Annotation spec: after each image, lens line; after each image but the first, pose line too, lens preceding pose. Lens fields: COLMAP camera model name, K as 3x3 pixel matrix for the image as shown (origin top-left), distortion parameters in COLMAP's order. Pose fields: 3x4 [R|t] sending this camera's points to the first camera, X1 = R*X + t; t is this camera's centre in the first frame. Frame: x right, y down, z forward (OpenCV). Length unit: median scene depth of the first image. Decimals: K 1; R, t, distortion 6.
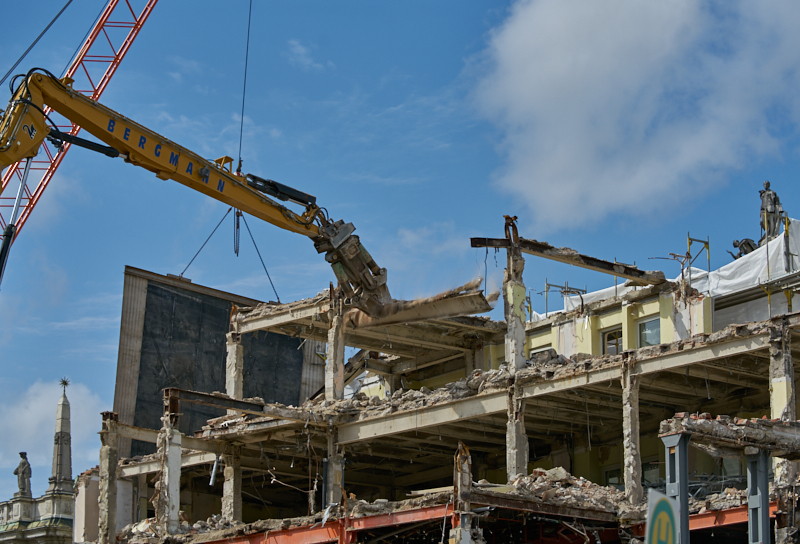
lens RADIAL K [[2243.3, 0, 425.0], [0, 2243.3, 266.1], [0, 0, 1]] dist [-0.518040, 0.544210]
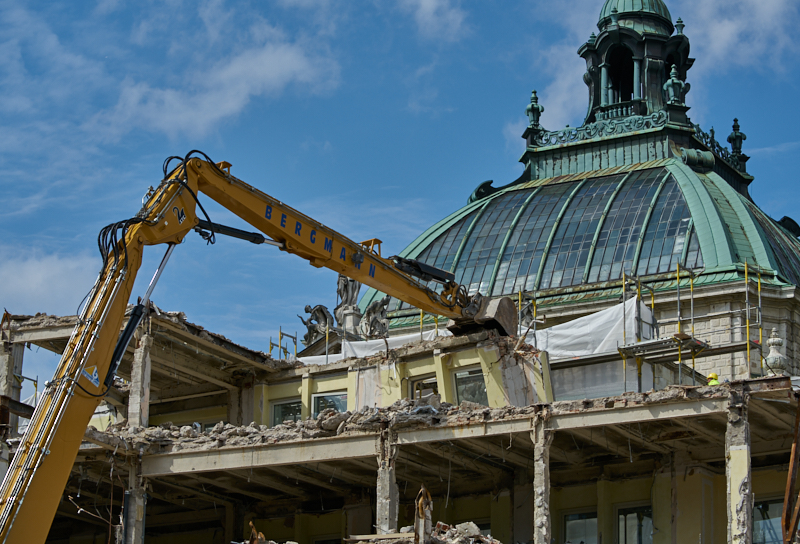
lens RADIAL K [[2243.3, 0, 425.0], [0, 2243.3, 266.1], [0, 0, 1]] dist [-0.518040, 0.544210]
pose [[0.940426, 0.113868, 0.320365, -0.241041], [-0.102592, 0.993368, -0.051916, 0.032045], [-0.324152, 0.015956, 0.945870, 0.124975]]
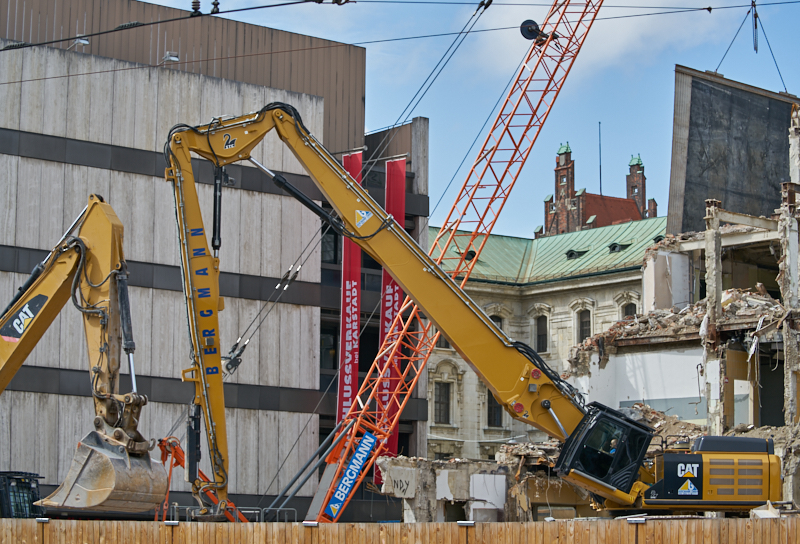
lens RADIAL K [[2243.3, 0, 425.0], [0, 2243.3, 266.1], [0, 0, 1]] dist [-0.518040, 0.544210]
pose [[0.998335, -0.000842, -0.057673, -0.238531], [0.007989, 0.992274, 0.123805, -0.047276], [0.057123, -0.124059, 0.990629, -0.171157]]
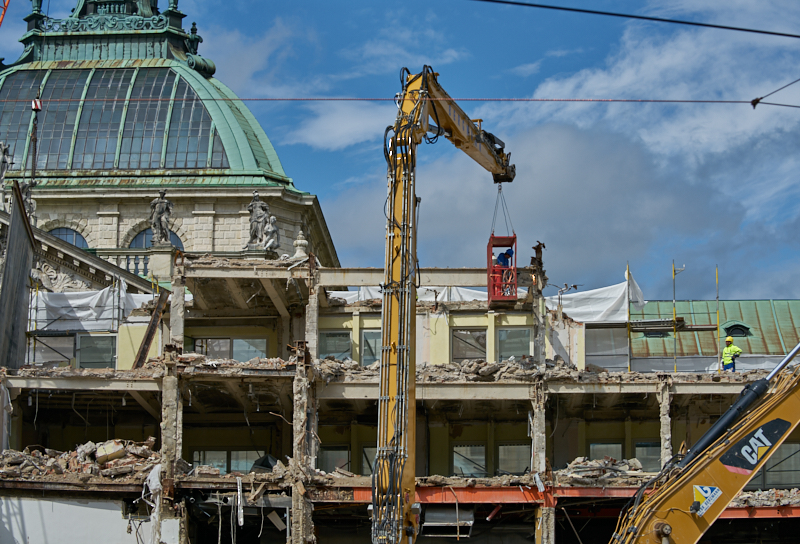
lens RADIAL K [[2234.6, 0, 429.0], [0, 2234.6, 271.7], [0, 0, 1]] dist [-0.515760, 0.480629]
pose [[0.680895, 0.158861, 0.714945, -0.871052], [-0.193050, 0.980599, -0.034034, 0.046709], [-0.706480, -0.114846, 0.698352, 0.186730]]
